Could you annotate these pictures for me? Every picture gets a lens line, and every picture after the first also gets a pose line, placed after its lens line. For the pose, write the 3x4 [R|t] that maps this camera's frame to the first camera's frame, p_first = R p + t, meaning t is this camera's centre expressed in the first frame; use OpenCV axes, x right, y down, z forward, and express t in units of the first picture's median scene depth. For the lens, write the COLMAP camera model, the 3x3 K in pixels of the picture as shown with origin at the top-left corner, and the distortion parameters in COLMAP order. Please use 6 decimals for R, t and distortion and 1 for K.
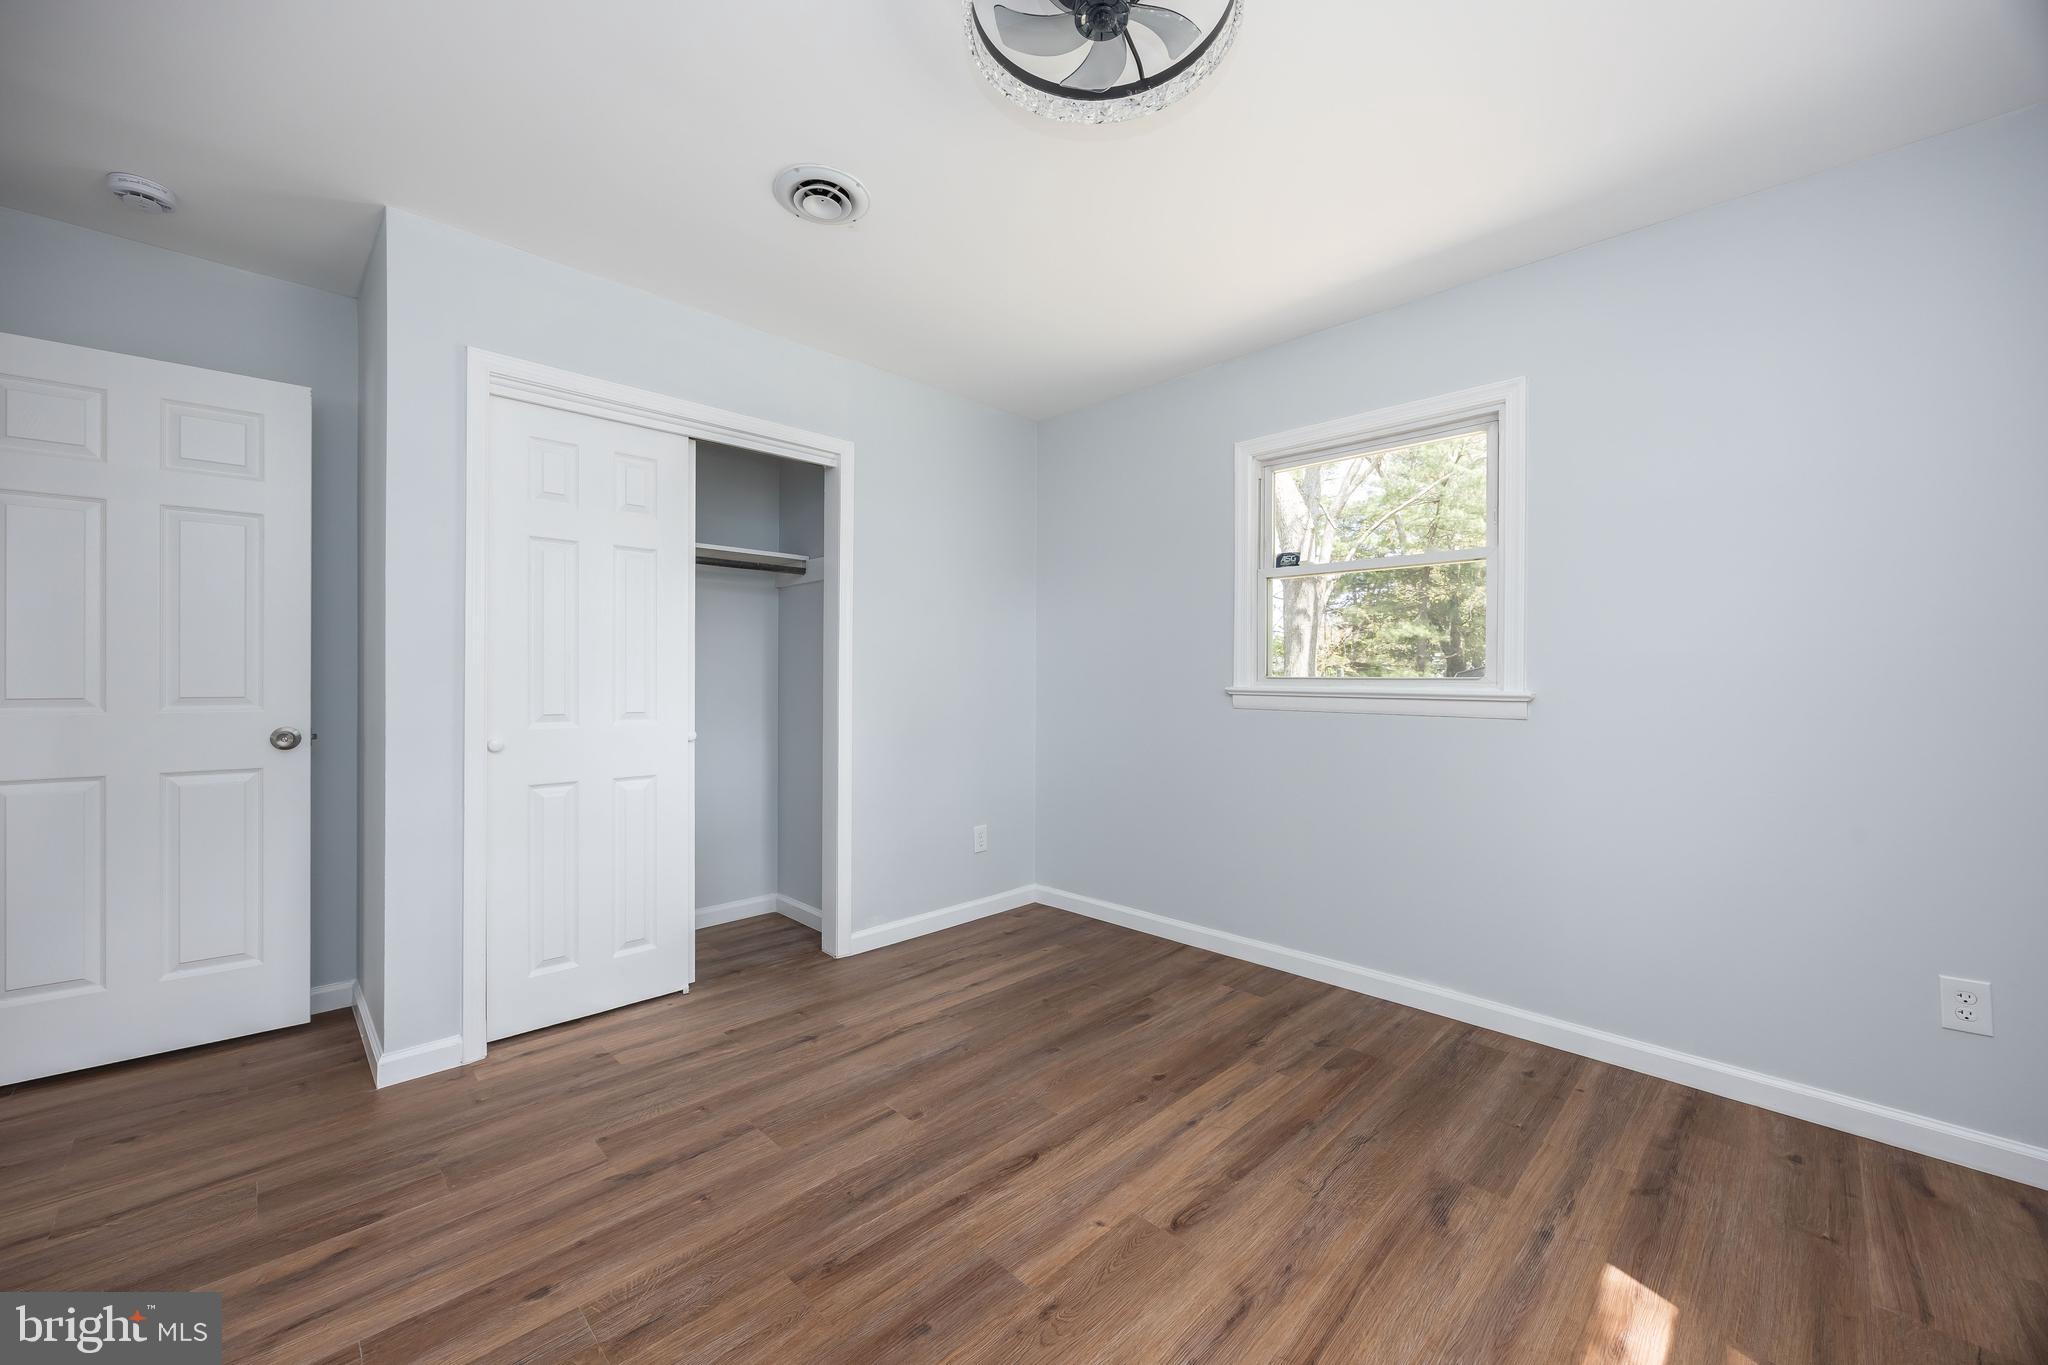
lens RADIAL K [[776.4, 0, 1044.3], [0, 776.4, 681.4], [0, 0, 1]] dist [-0.004349, 0.000555]
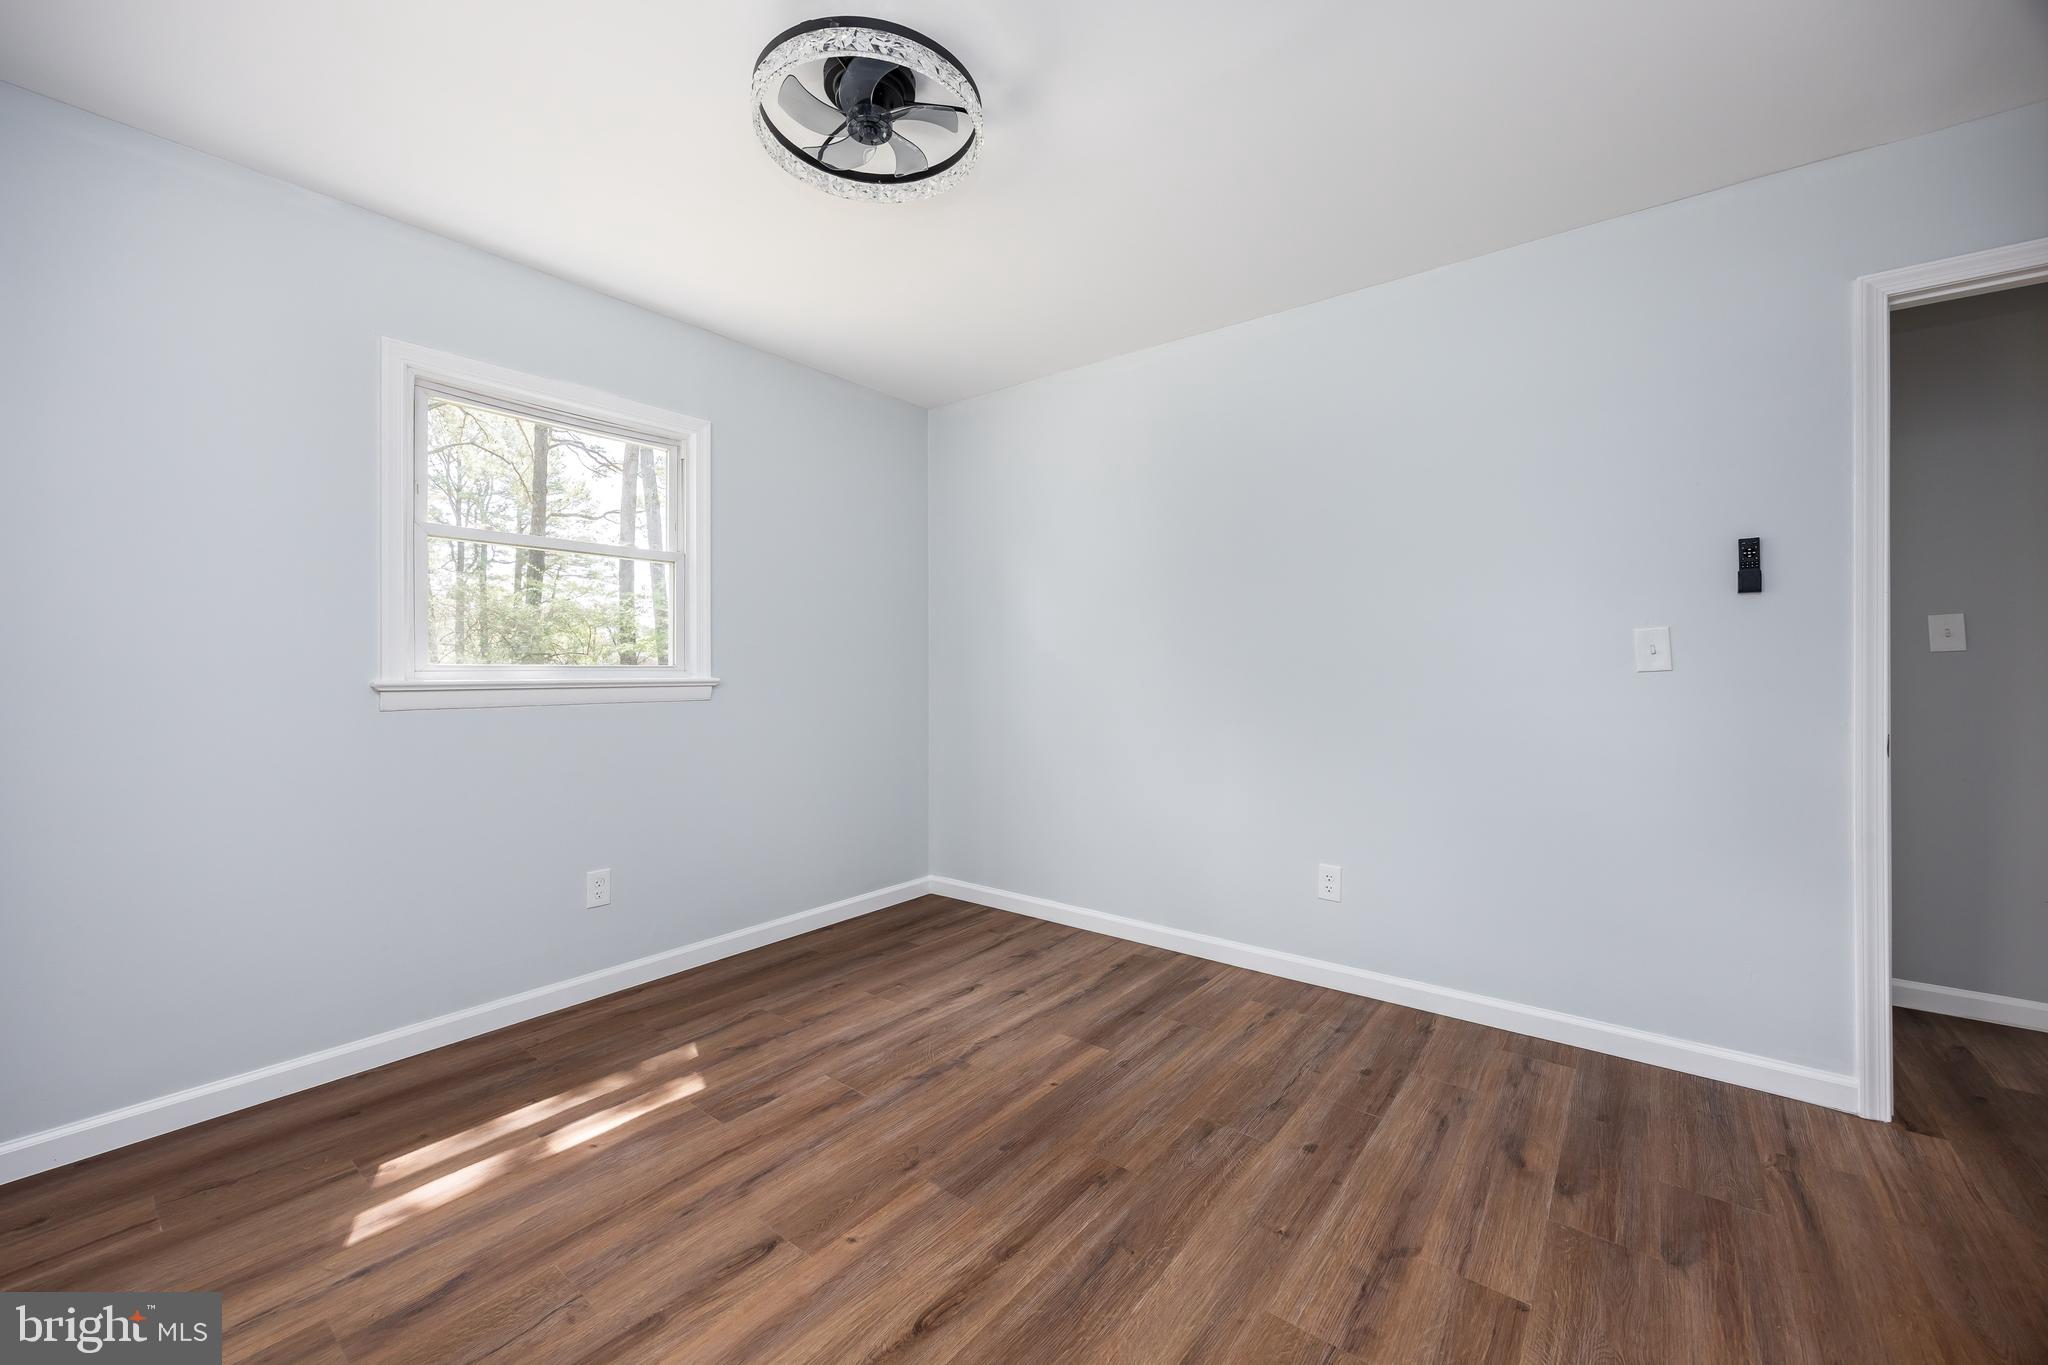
lens RADIAL K [[822.0, 0, 1040.0], [0, 822.0, 669.1], [0, 0, 1]] dist [-0.001806, -0.000102]
pose [[-0.992902, -0.001618, -0.118925, -0.036767], [-0.001547, 0.999999, -0.000686, -0.005067], [0.118926, -0.000498, -0.992903, 2.006780]]
